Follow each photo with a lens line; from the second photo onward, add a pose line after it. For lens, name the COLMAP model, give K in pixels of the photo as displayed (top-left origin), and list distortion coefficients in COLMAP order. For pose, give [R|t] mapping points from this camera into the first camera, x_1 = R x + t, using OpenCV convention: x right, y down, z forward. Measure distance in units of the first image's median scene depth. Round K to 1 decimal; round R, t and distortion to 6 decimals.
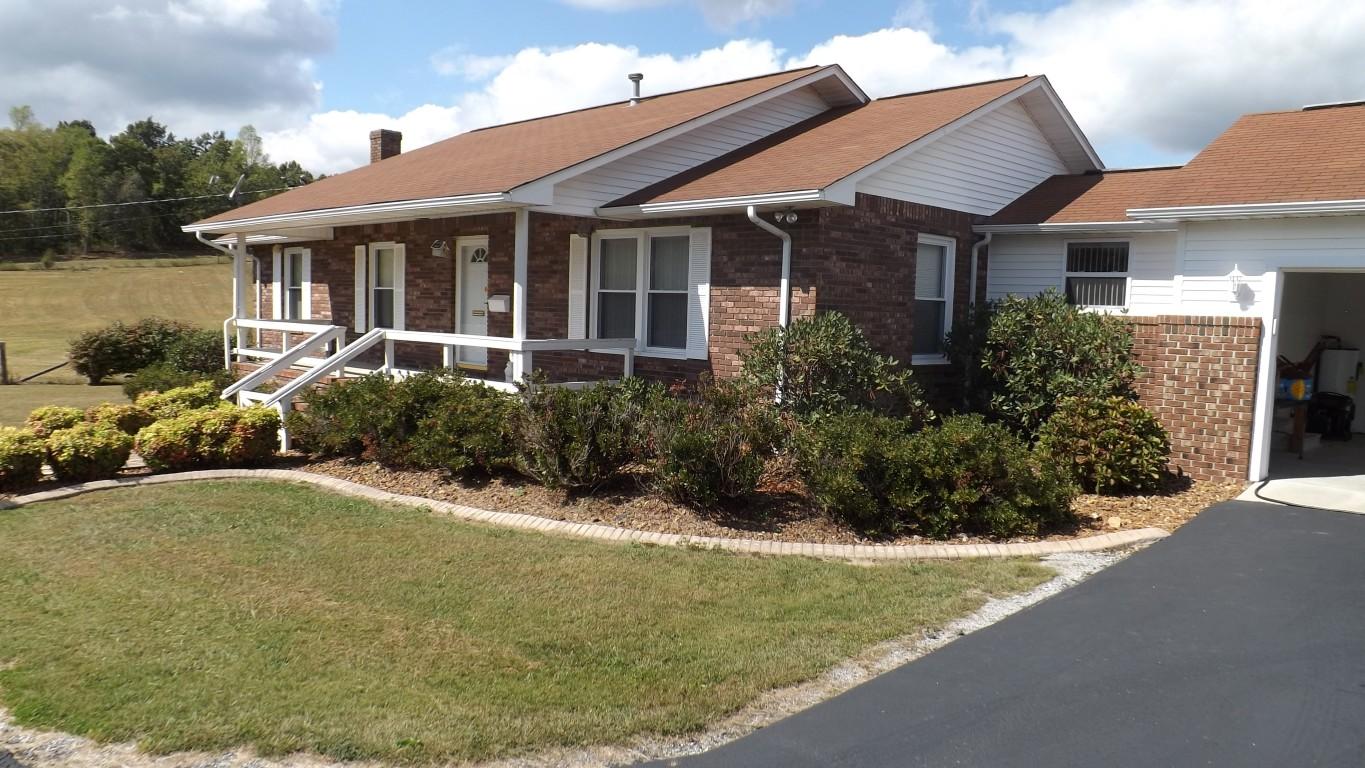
lens RADIAL K [[976.8, 0, 683.0], [0, 976.8, 417.1], [0, 0, 1]] dist [-0.068173, 0.008955]
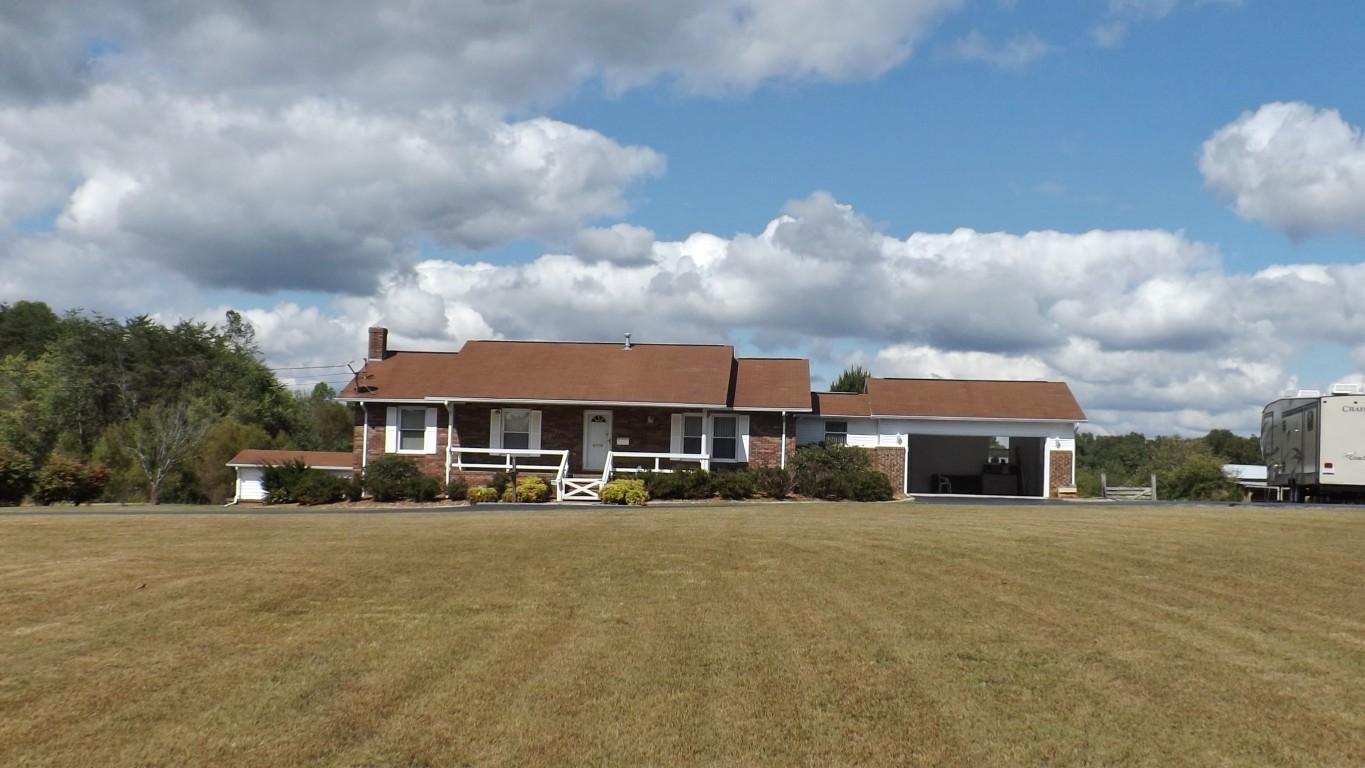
lens RADIAL K [[1455.3, 0, 667.1], [0, 1455.3, 386.4], [0, 0, 1]] dist [-0.051805, -0.001567]
pose [[0.762530, 0.032127, 0.646154, -2.851946], [0.066413, 0.989603, -0.127577, 0.241895], [-0.643535, 0.140195, 0.752468, -2.015132]]
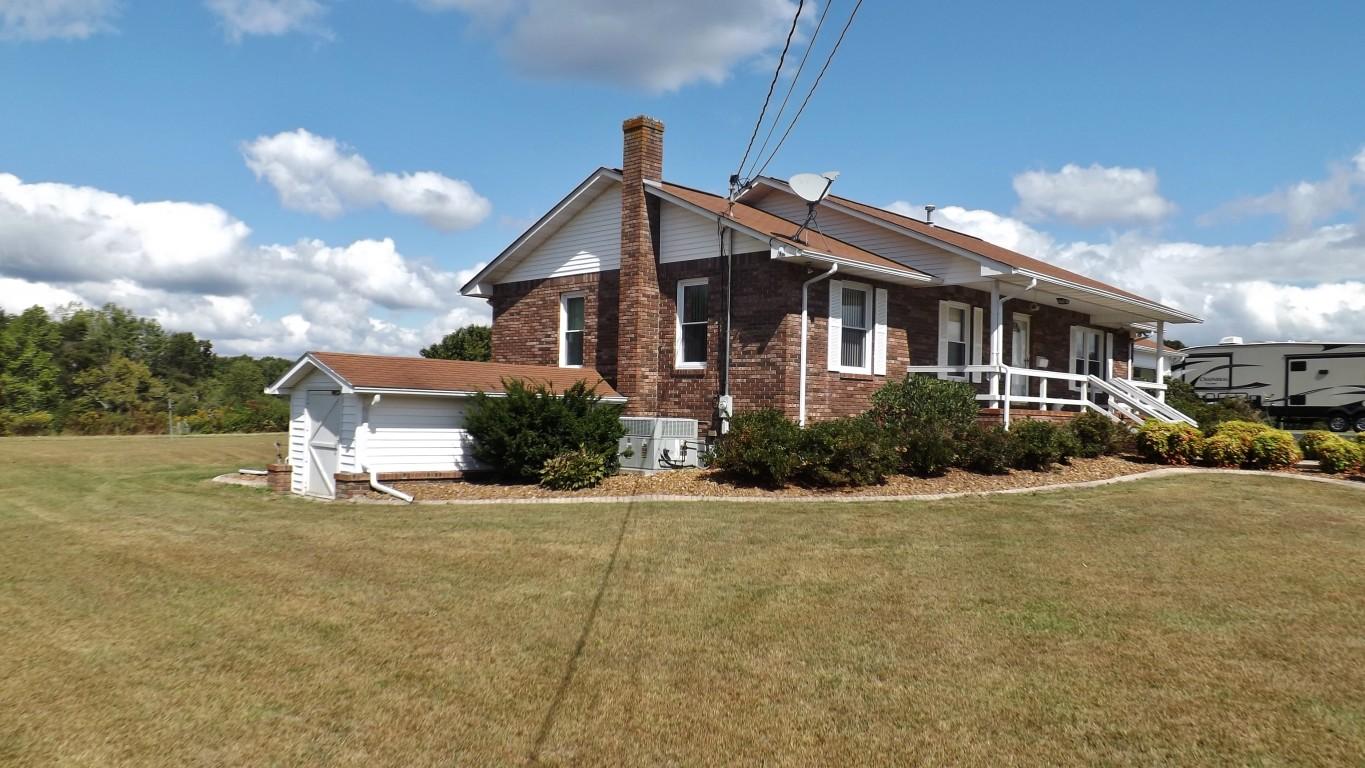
lens RADIAL K [[993.7, 0, 684.5], [0, 993.7, 388.2], [0, 0, 1]] dist [-0.037119, 0.000739]
pose [[0.005403, -0.005225, 0.999972, -2.178626], [0.084257, 0.996433, 0.004751, -0.162327], [-0.996429, 0.084228, 0.005824, 1.935381]]
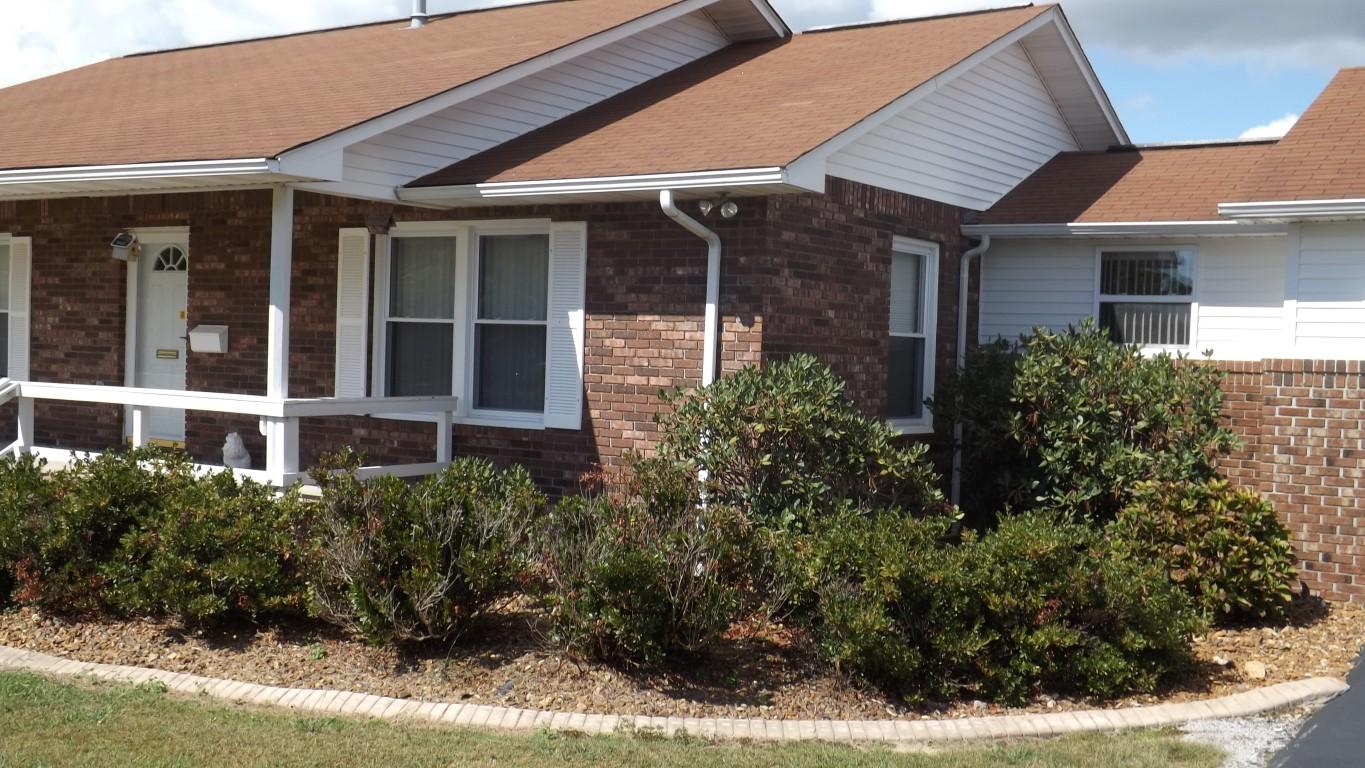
lens RADIAL K [[1507.3, 0, 677.3], [0, 1507.3, 417.5], [0, 0, 1]] dist [-0.018958, 0.002967]
pose [[0.982287, -0.005419, 0.187303, -0.096403], [0.017090, 0.998007, -0.060751, -0.006089], [-0.186601, 0.062876, 0.980422, 0.029555]]
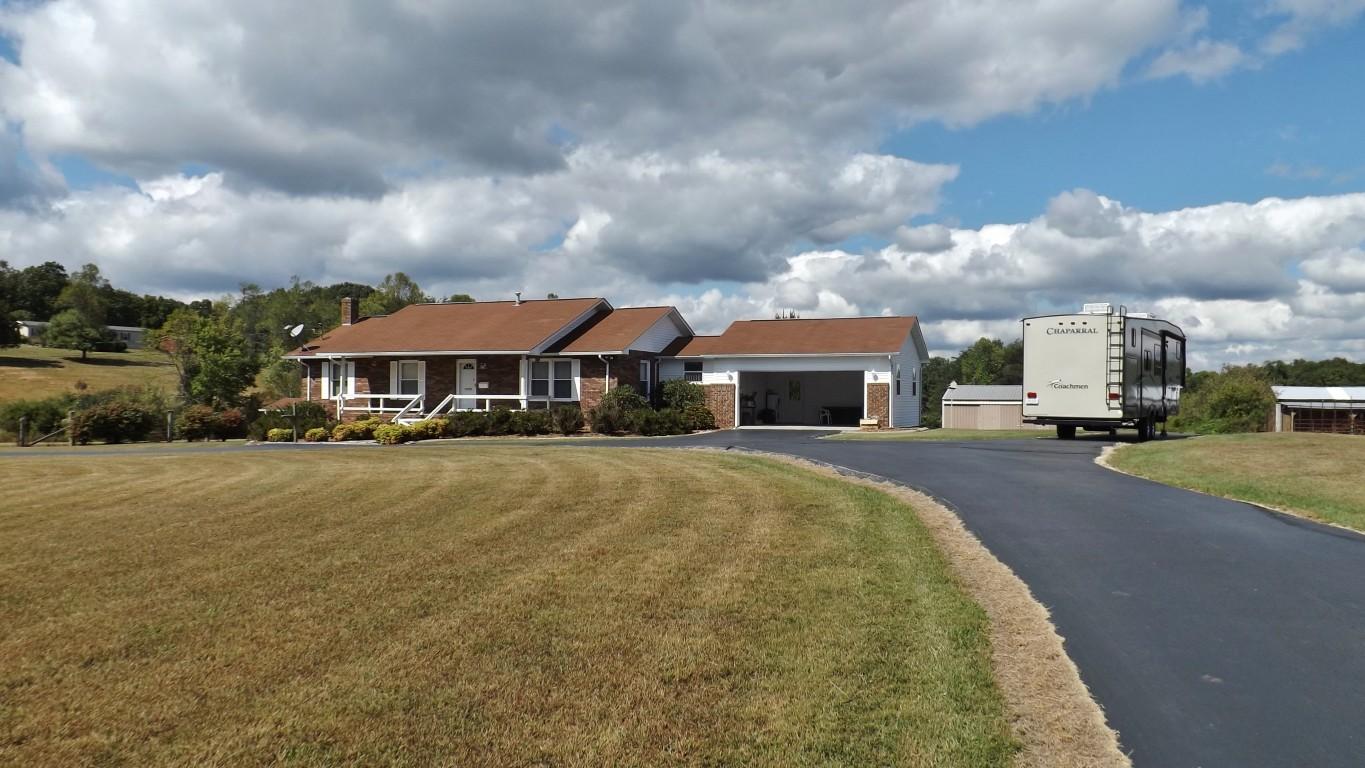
lens RADIAL K [[993.7, 0, 684.5], [0, 993.7, 388.2], [0, 0, 1]] dist [-0.037119, 0.000739]
pose [[0.923782, -0.018792, 0.382458, -0.887667], [0.062690, 0.992741, -0.102642, 0.250163], [-0.377753, 0.118795, 0.918254, -2.073210]]
